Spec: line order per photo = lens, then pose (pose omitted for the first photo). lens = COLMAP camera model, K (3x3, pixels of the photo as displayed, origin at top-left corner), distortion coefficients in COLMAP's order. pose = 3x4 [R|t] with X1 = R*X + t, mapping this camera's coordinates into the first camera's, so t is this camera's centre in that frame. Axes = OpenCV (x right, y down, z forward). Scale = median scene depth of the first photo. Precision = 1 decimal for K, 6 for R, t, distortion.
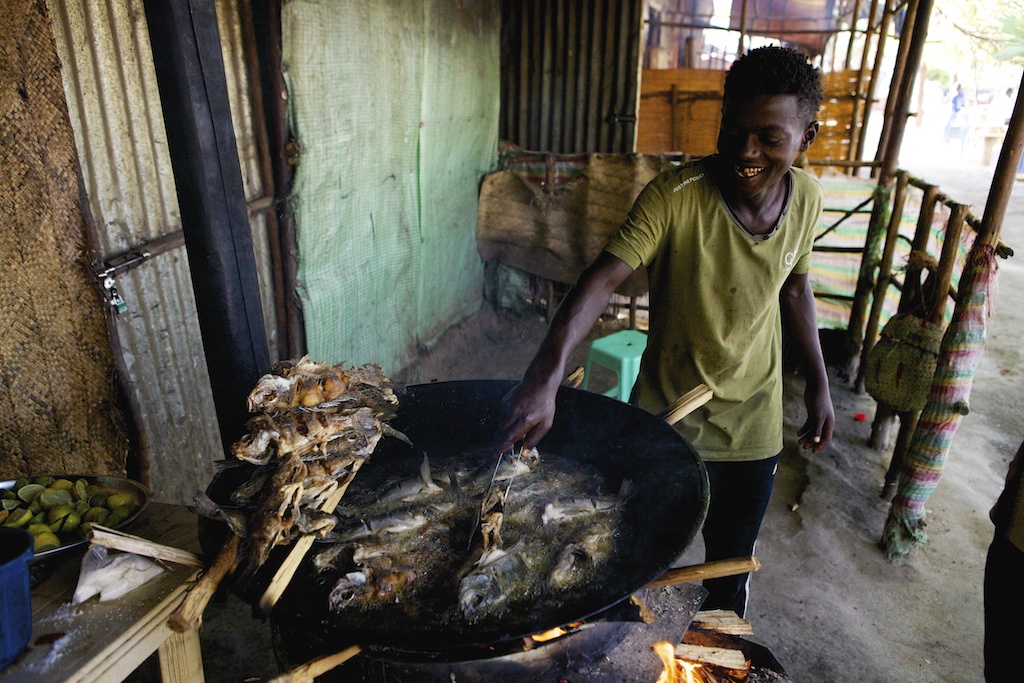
lens RADIAL K [[793.1, 0, 516.4], [0, 793.1, 334.0], [0, 0, 1]] dist [-0.054299, 0.026700]
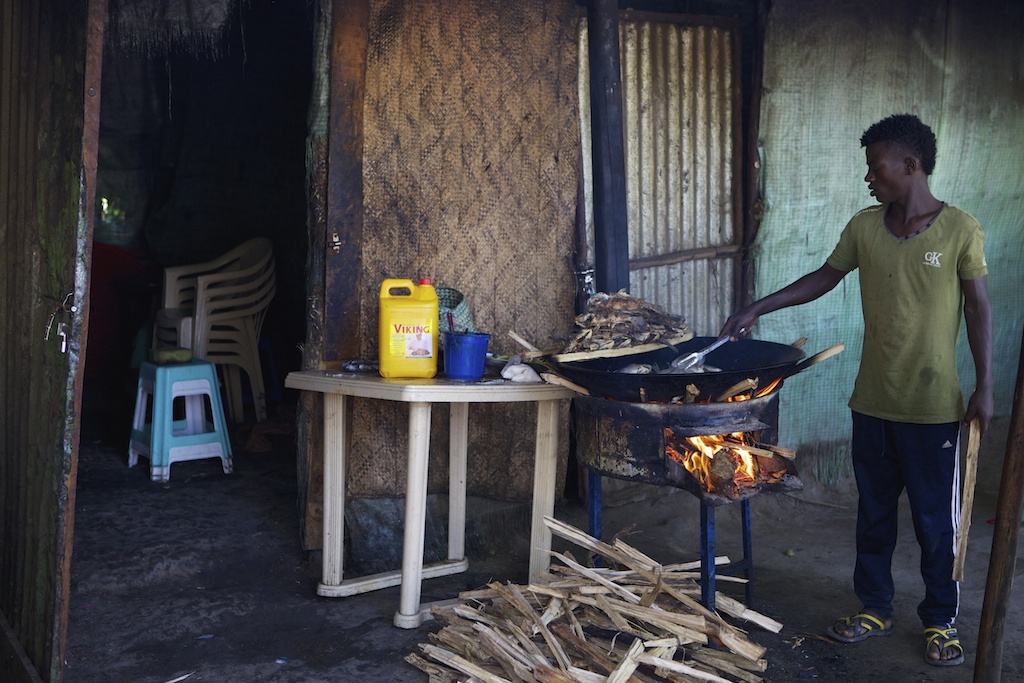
lens RADIAL K [[1444.9, 0, 512.1], [0, 1444.9, 341.6], [0, 0, 1]] dist [0.062974, 0.000000]
pose [[0.767358, 0.101042, -0.633209, 1.801864], [-0.209979, 0.972655, -0.099257, 0.564105], [0.605864, 0.209126, 0.767590, -1.905204]]
